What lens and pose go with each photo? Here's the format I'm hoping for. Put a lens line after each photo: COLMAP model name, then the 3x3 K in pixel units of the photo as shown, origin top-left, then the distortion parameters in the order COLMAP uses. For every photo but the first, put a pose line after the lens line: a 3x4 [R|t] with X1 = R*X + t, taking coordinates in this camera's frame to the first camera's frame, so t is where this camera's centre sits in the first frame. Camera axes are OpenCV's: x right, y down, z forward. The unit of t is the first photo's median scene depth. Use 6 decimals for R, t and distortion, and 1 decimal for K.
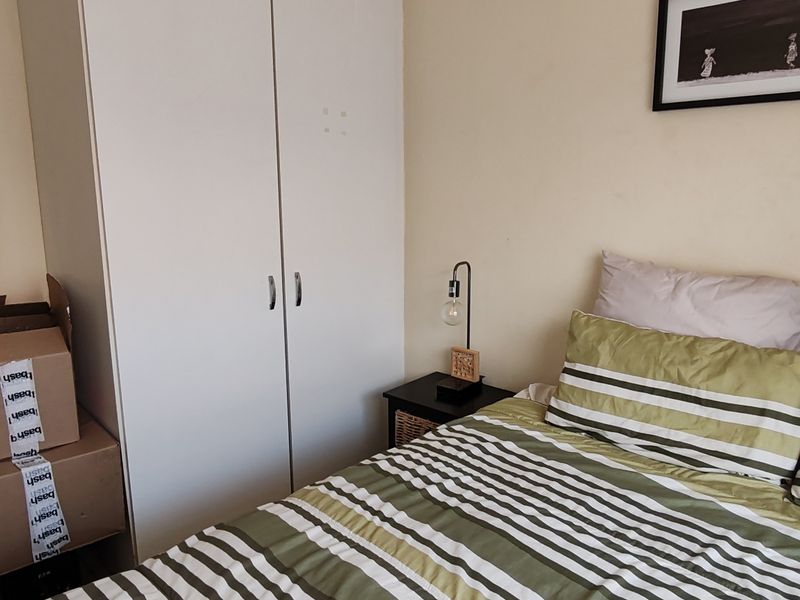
lens RADIAL K [[609.5, 0, 400.0], [0, 609.5, 300.0], [0, 0, 1]] dist [0.001125, -0.000337]
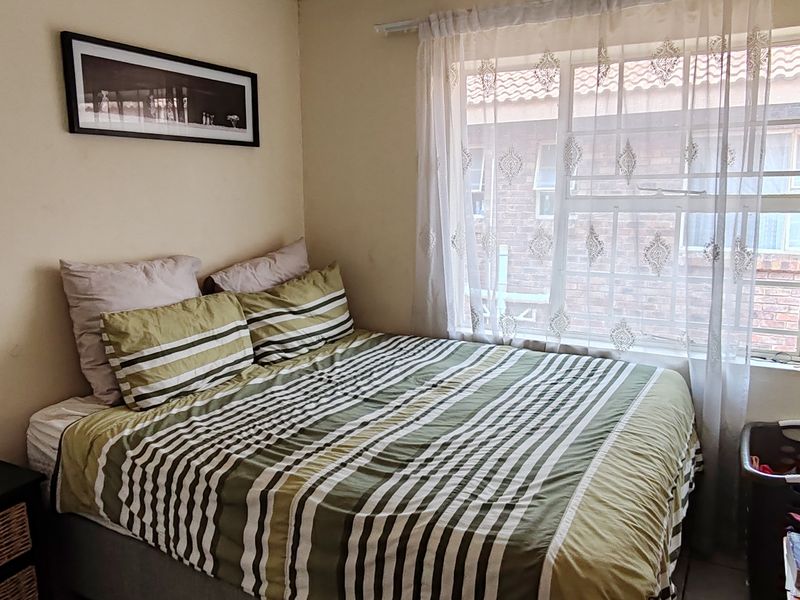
lens RADIAL K [[609.5, 0, 400.0], [0, 609.5, 300.0], [0, 0, 1]] dist [0.001125, -0.000337]
pose [[-0.269687, -0.168960, 0.948009, -1.109190], [0.199982, 0.953195, 0.226775, -0.182691], [-0.941953, 0.250743, -0.223275, 0.938256]]
